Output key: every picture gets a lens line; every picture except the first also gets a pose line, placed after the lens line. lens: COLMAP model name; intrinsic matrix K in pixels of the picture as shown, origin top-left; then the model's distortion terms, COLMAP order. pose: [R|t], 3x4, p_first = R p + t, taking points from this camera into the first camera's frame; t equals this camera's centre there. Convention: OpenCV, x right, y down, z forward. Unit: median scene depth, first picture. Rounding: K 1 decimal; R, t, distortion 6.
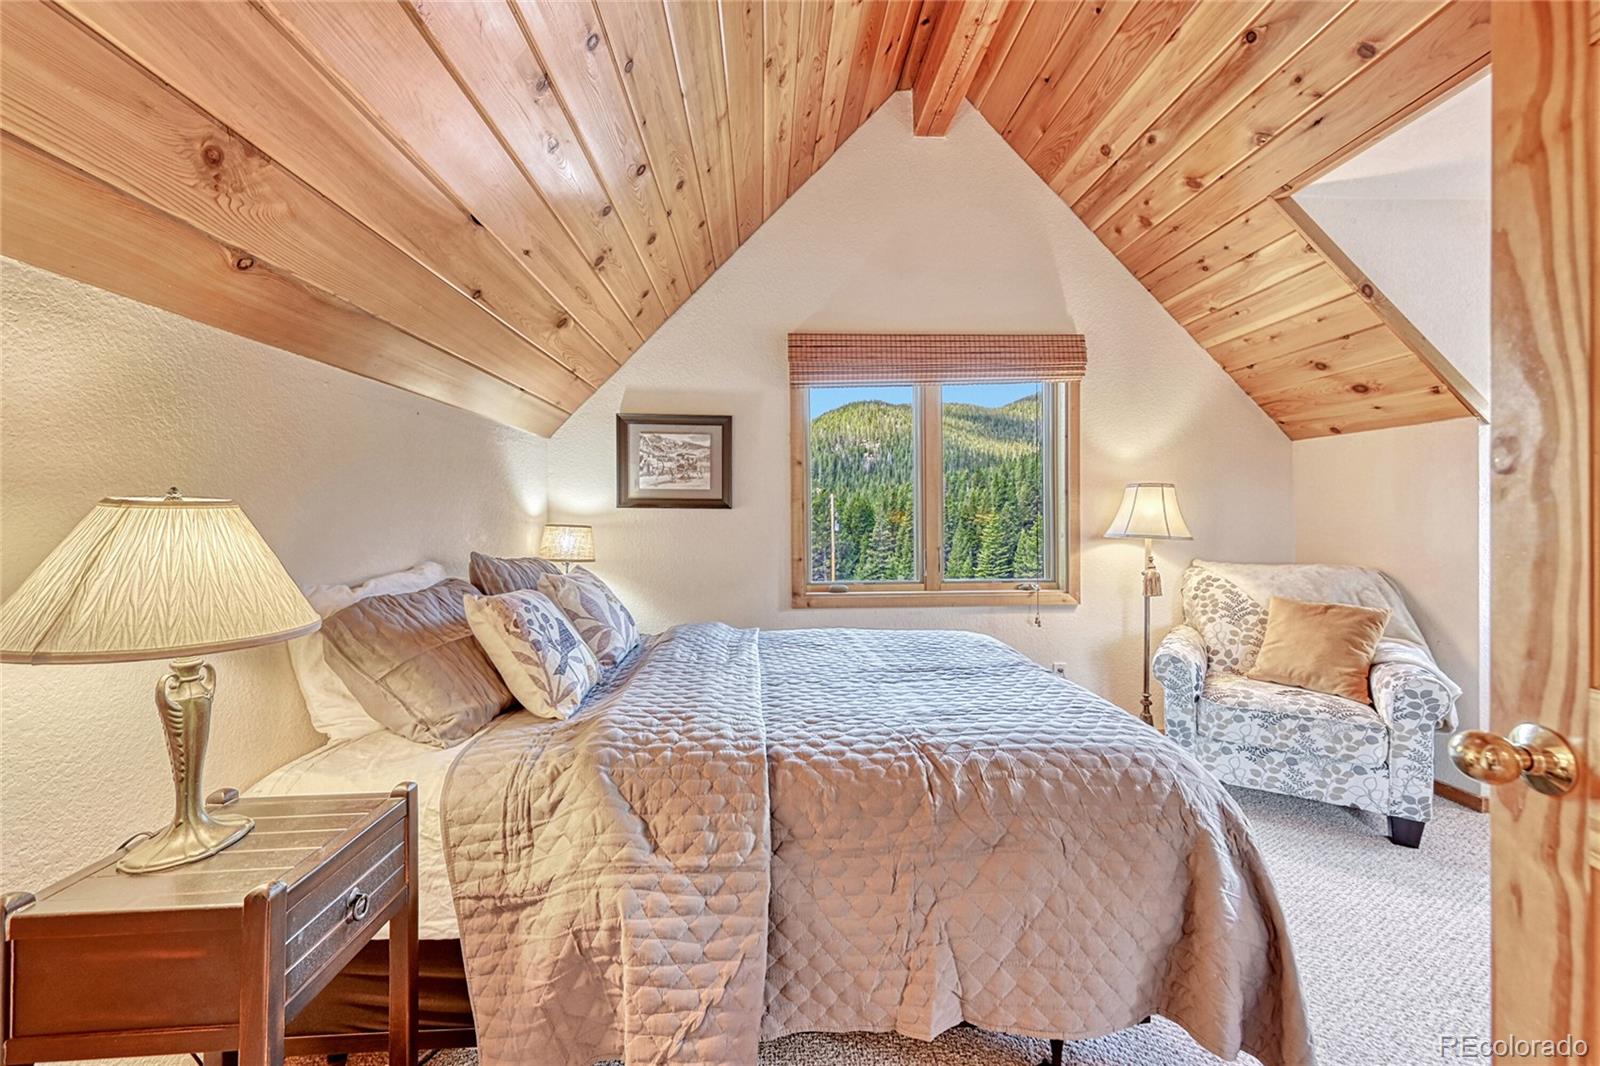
lens RADIAL K [[644.4, 0, 801.4], [0, 644.4, 528.0], [0, 0, 1]] dist [0.001102, -0.001798]
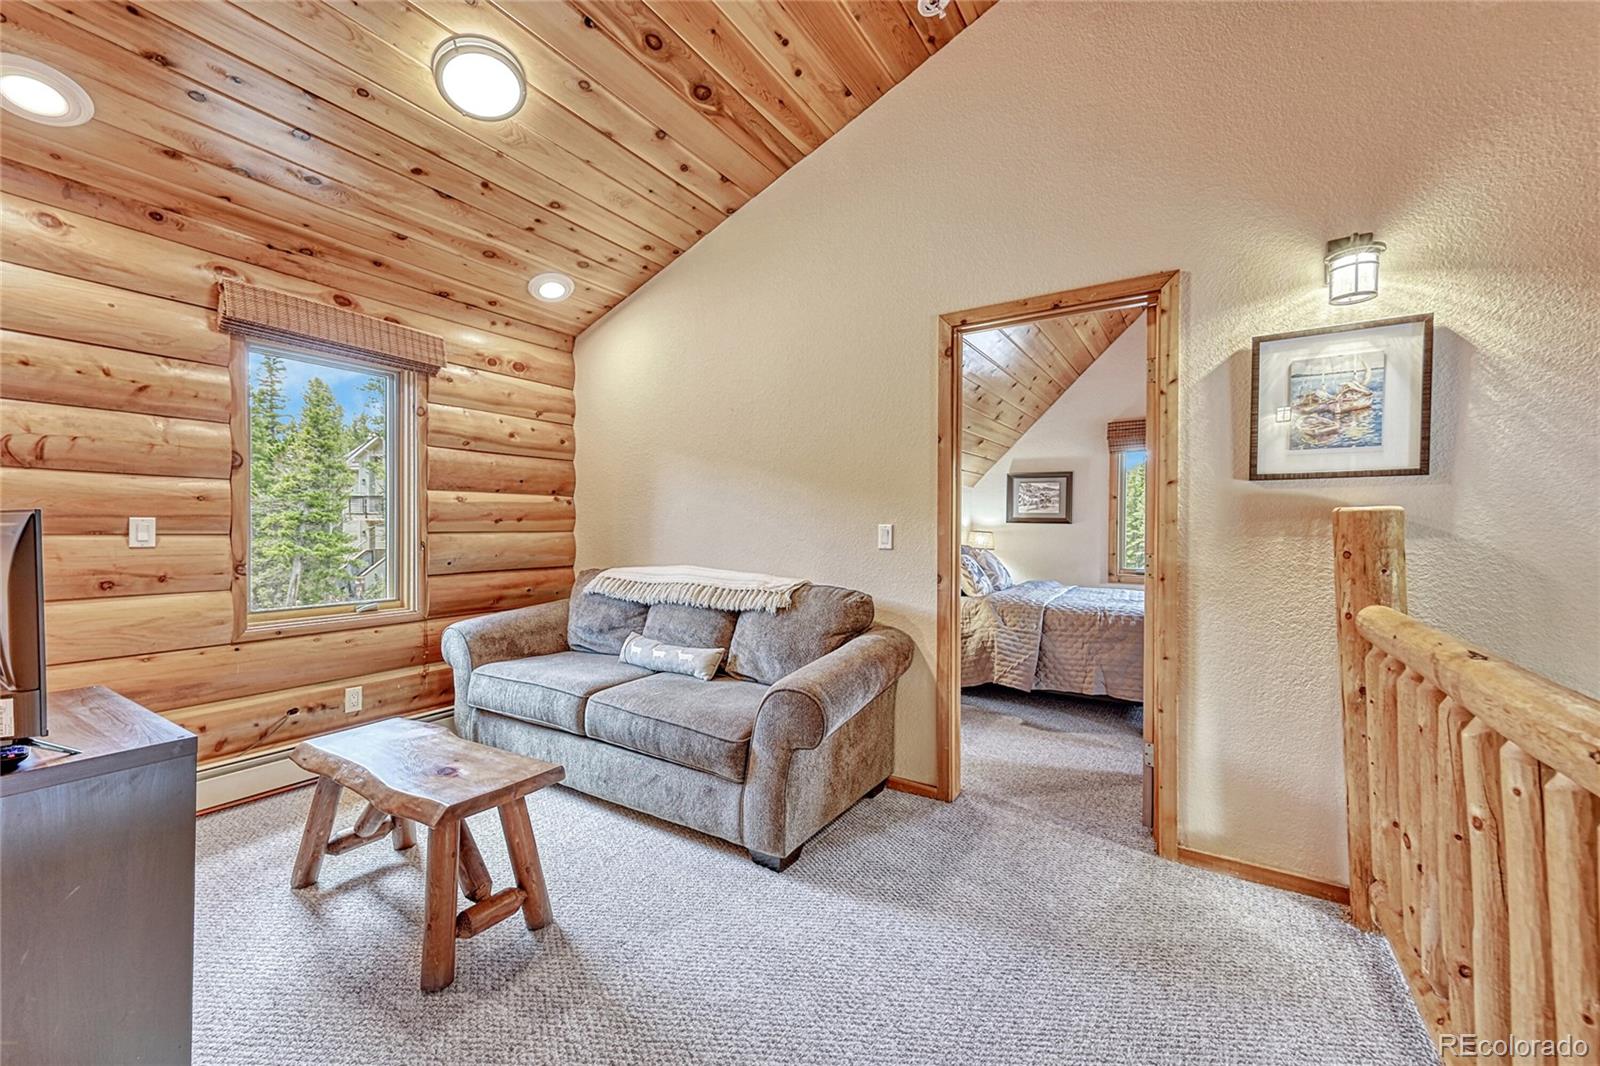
lens RADIAL K [[644.4, 0, 799.1], [0, 644.4, 531.0], [0, 0, 1]] dist [0.001102, -0.001798]
pose [[0.814039, 0.013178, -0.580660, 0.337339], [-0.019476, 0.999800, -0.004614, 0.013402], [0.580483, 0.015065, 0.814133, -0.951175]]
